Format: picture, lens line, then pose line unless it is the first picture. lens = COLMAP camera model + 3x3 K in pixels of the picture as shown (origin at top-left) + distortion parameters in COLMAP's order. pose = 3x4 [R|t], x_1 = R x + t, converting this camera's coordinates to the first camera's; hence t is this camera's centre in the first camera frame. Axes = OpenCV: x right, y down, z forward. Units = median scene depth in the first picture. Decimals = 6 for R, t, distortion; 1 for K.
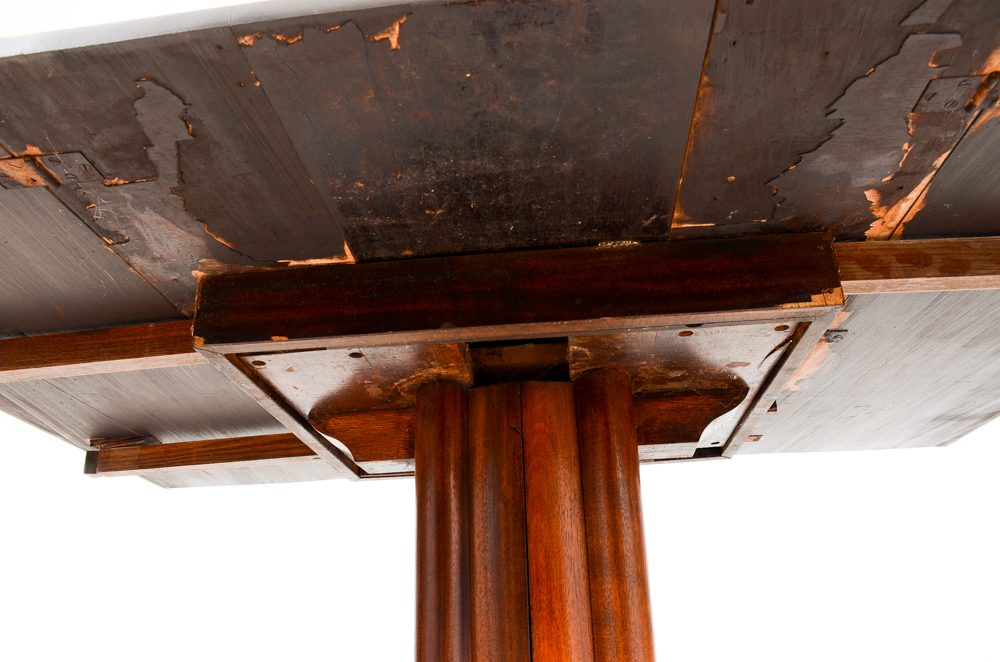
lens RADIAL K [[807.1, 0, 500.0], [0, 807.1, 331.0], [0, 0, 1]] dist [-0.110198, -0.000218]
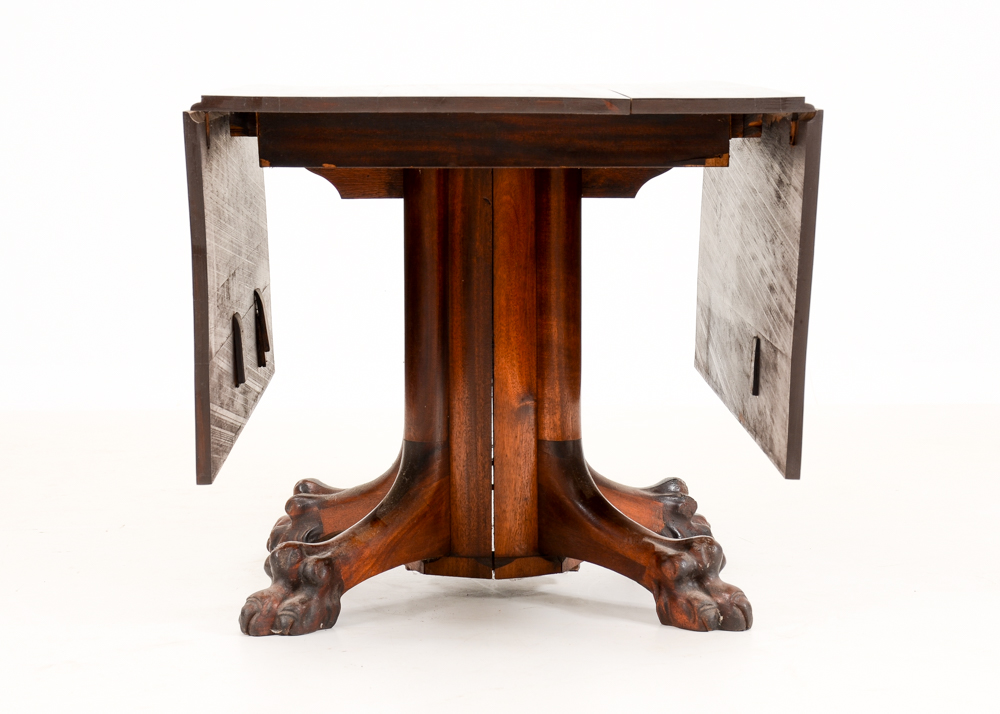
lens RADIAL K [[3403.3, 0, 500.0], [0, 3403.3, 357.0], [0, 0, 1]] dist [0.902914, 0.100475]
pose [[0.992823, 0.015230, 0.118620, -0.659432], [-0.071238, 0.872003, 0.484289, -2.513542], [-0.096061, -0.489264, 0.866829, -4.193310]]
